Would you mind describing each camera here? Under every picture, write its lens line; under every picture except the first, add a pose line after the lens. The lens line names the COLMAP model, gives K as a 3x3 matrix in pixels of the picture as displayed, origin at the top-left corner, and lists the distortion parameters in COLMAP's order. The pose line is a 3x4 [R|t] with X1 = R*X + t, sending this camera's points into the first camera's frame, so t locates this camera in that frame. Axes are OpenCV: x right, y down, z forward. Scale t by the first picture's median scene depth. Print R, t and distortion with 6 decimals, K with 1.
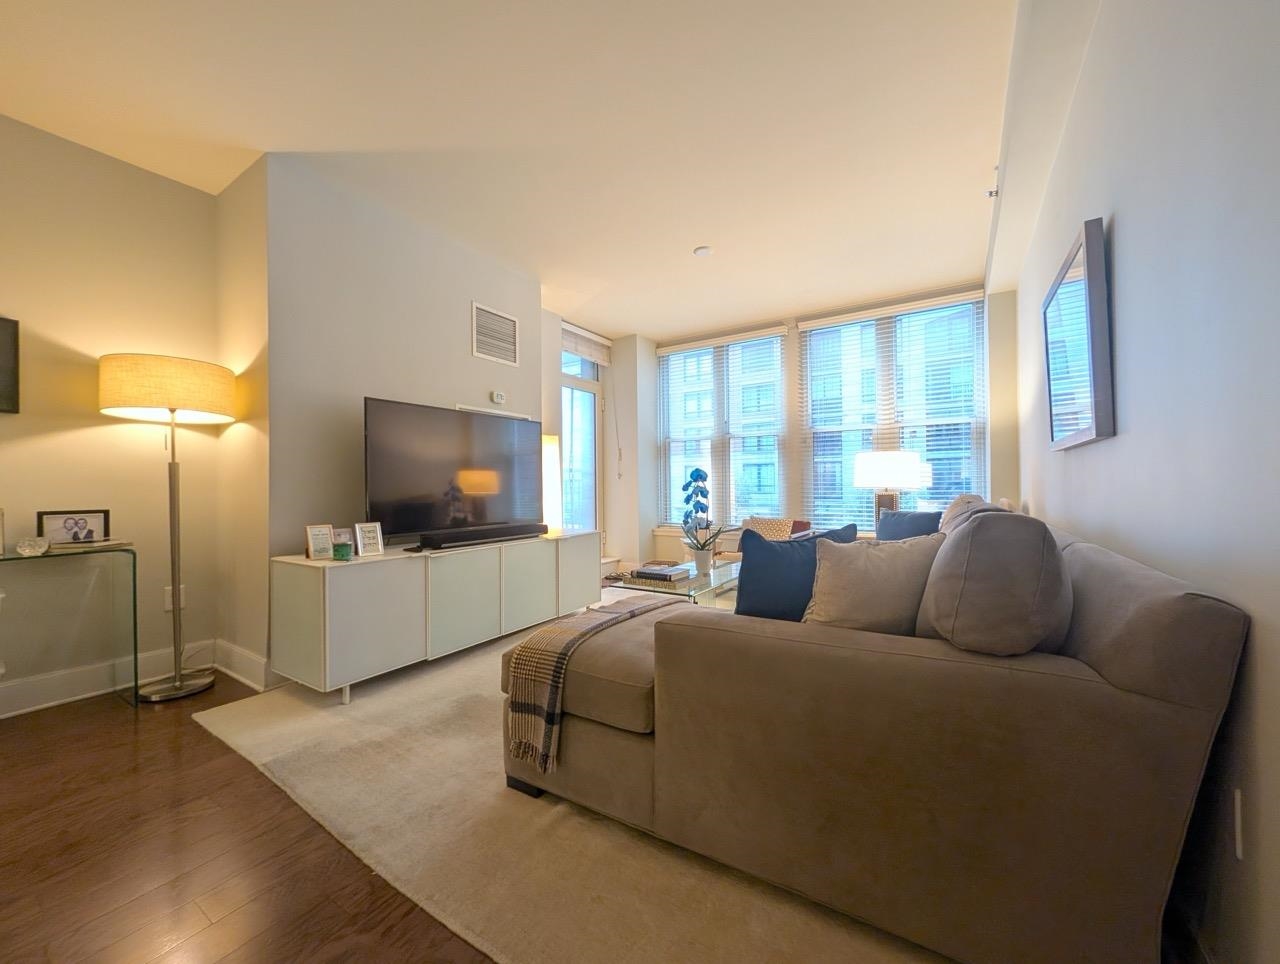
lens RADIAL K [[493.4, 0, 645.5], [0, 493.4, 483.9], [0, 0, 1]] dist [-0.000013, -0.000165]
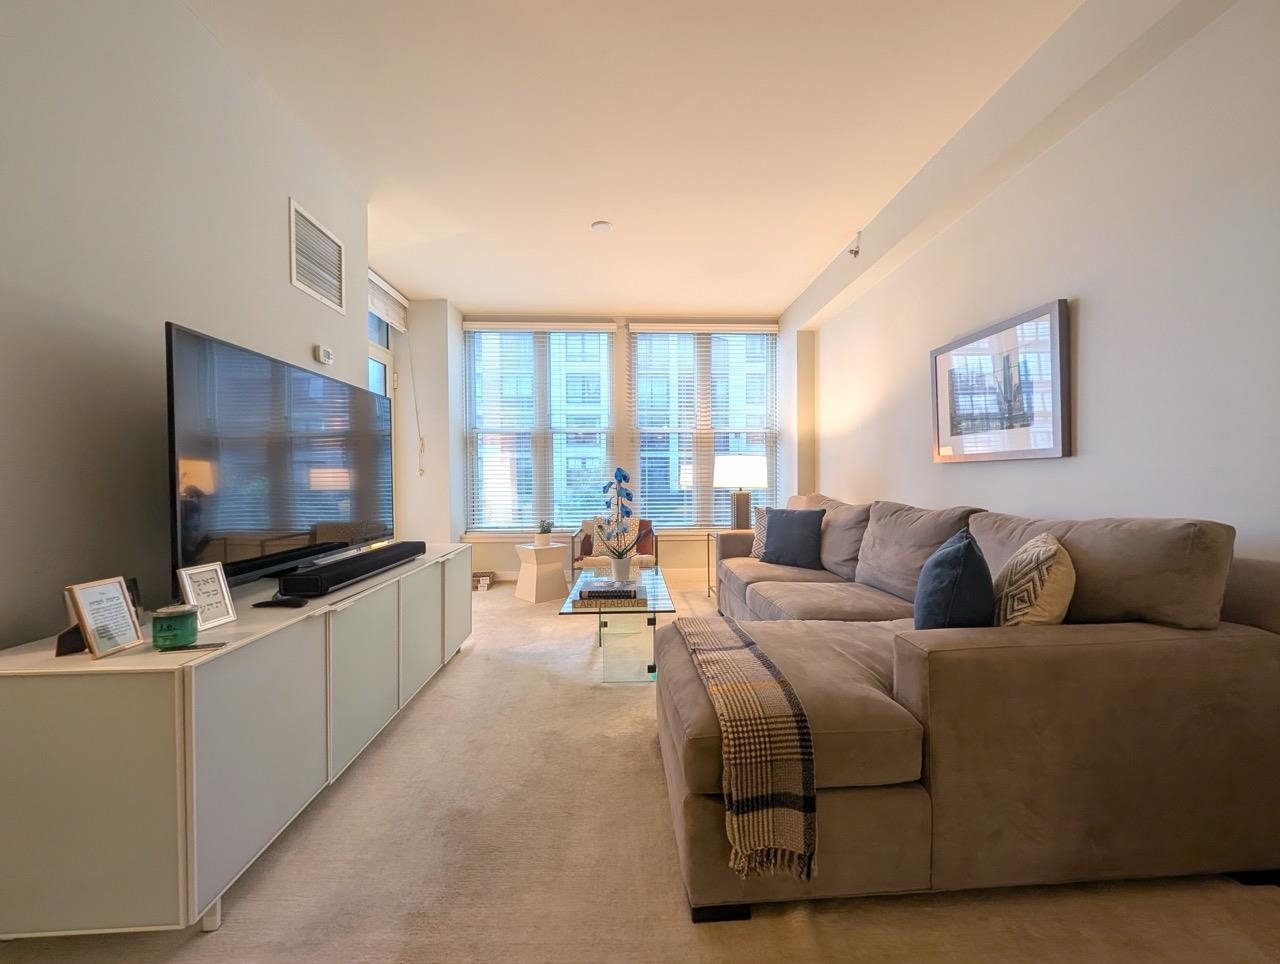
lens RADIAL K [[493.4, 0, 642.9], [0, 493.4, 481.6], [0, 0, 1]] dist [-0.000013, -0.000165]
pose [[0.818746, 0.000625, 0.574156, -0.331595], [-0.005004, 0.999969, 0.006048, -0.010589], [-0.574135, -0.007825, 0.818723, 0.208042]]
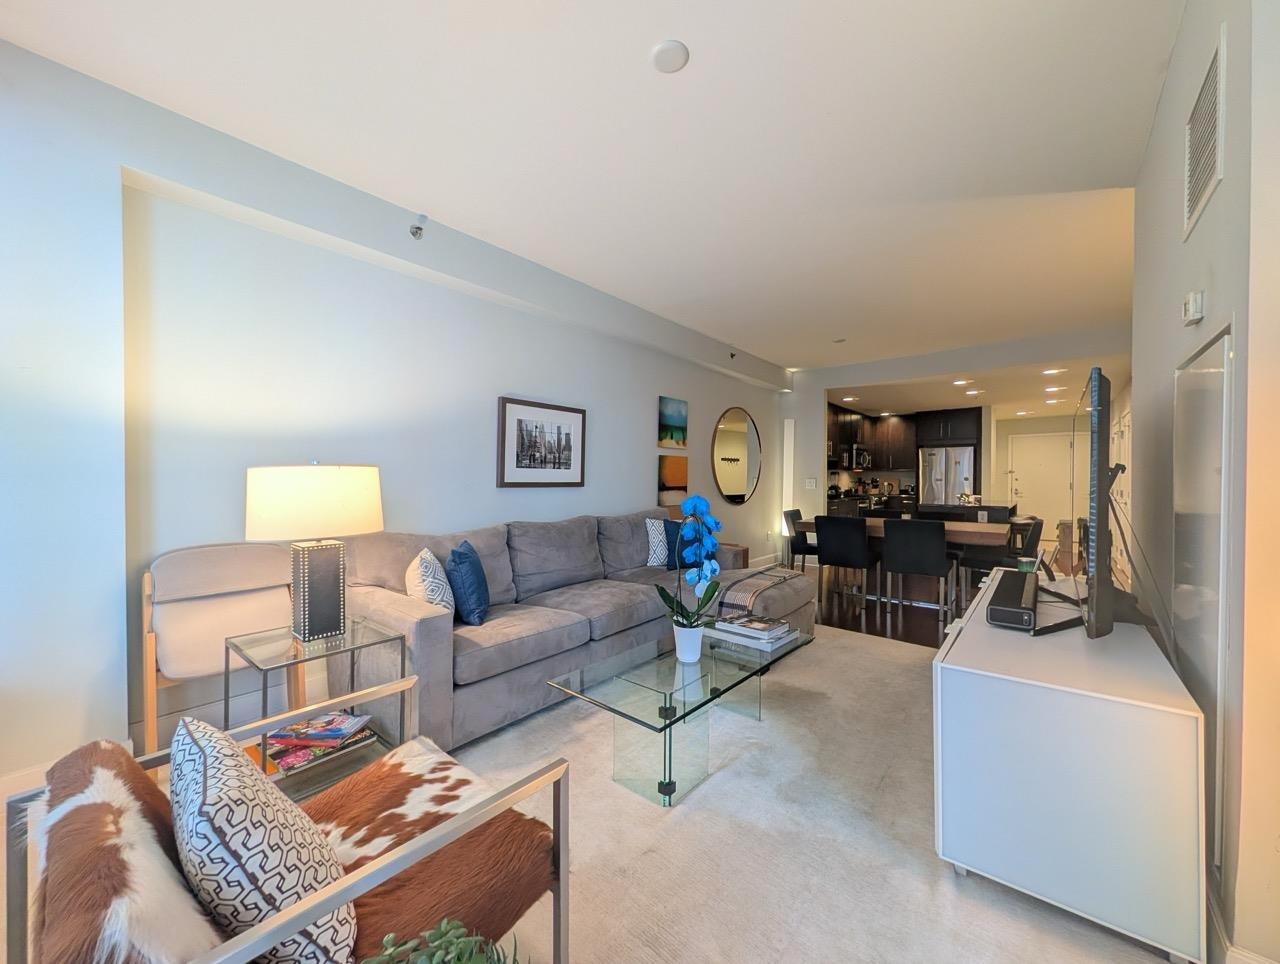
lens RADIAL K [[493.4, 0, 640.0], [0, 493.4, 486.0], [0, 0, 1]] dist [-0.000013, -0.000165]
pose [[-0.991313, 0.005489, 0.131410, 0.069532], [0.006129, 0.999971, 0.004465, -0.041467], [-0.131381, 0.005232, -0.991318, 1.431757]]
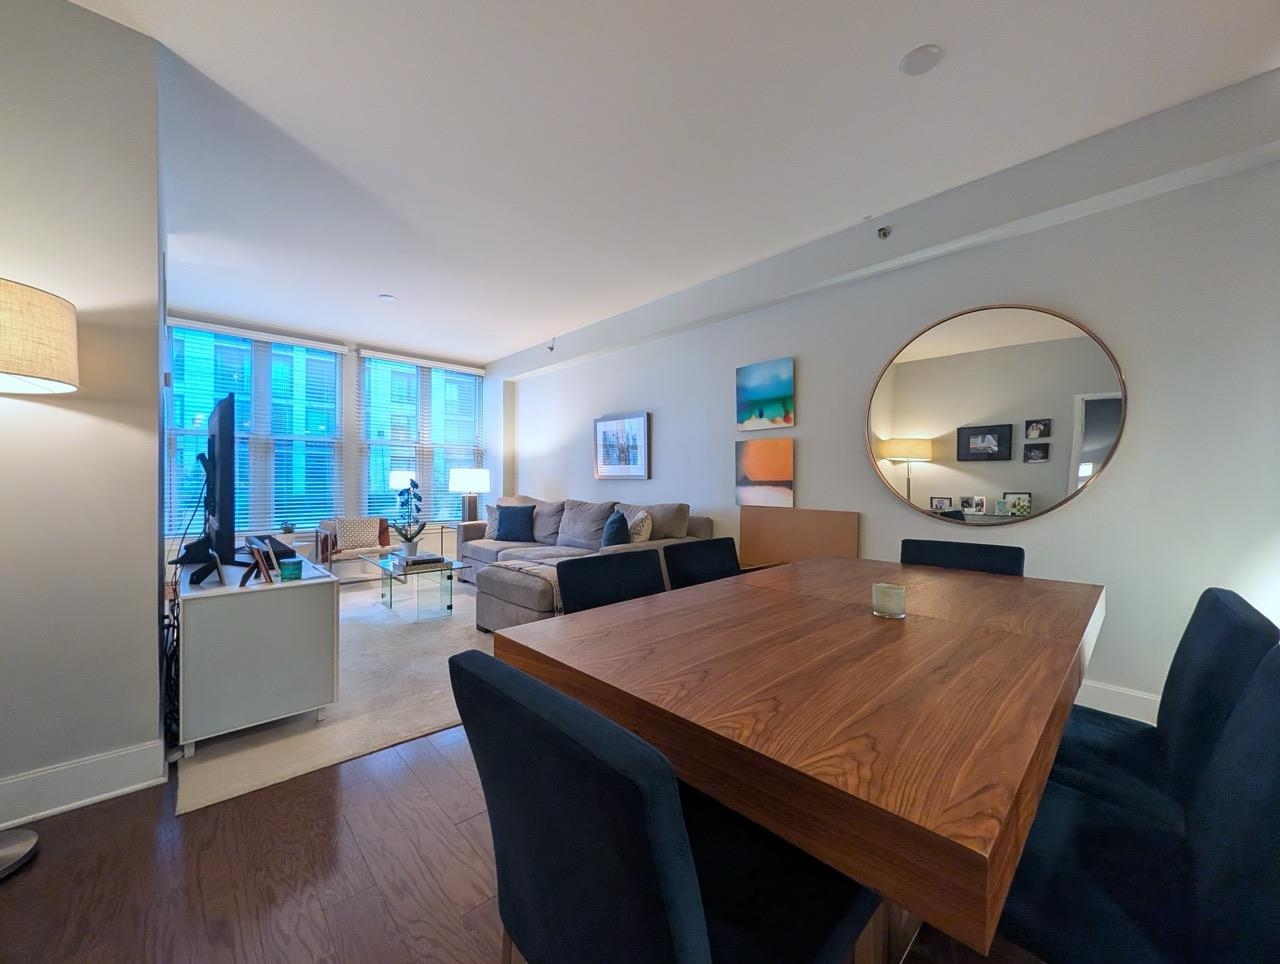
lens RADIAL K [[493.4, 0, 634.9], [0, 493.4, 484.6], [0, 0, 1]] dist [-0.000013, -0.000165]
pose [[0.263835, 0.002752, 0.964564, -0.864400], [-0.015468, 0.999879, 0.001378, -0.023825], [-0.964444, -0.015283, 0.263846, 0.085637]]
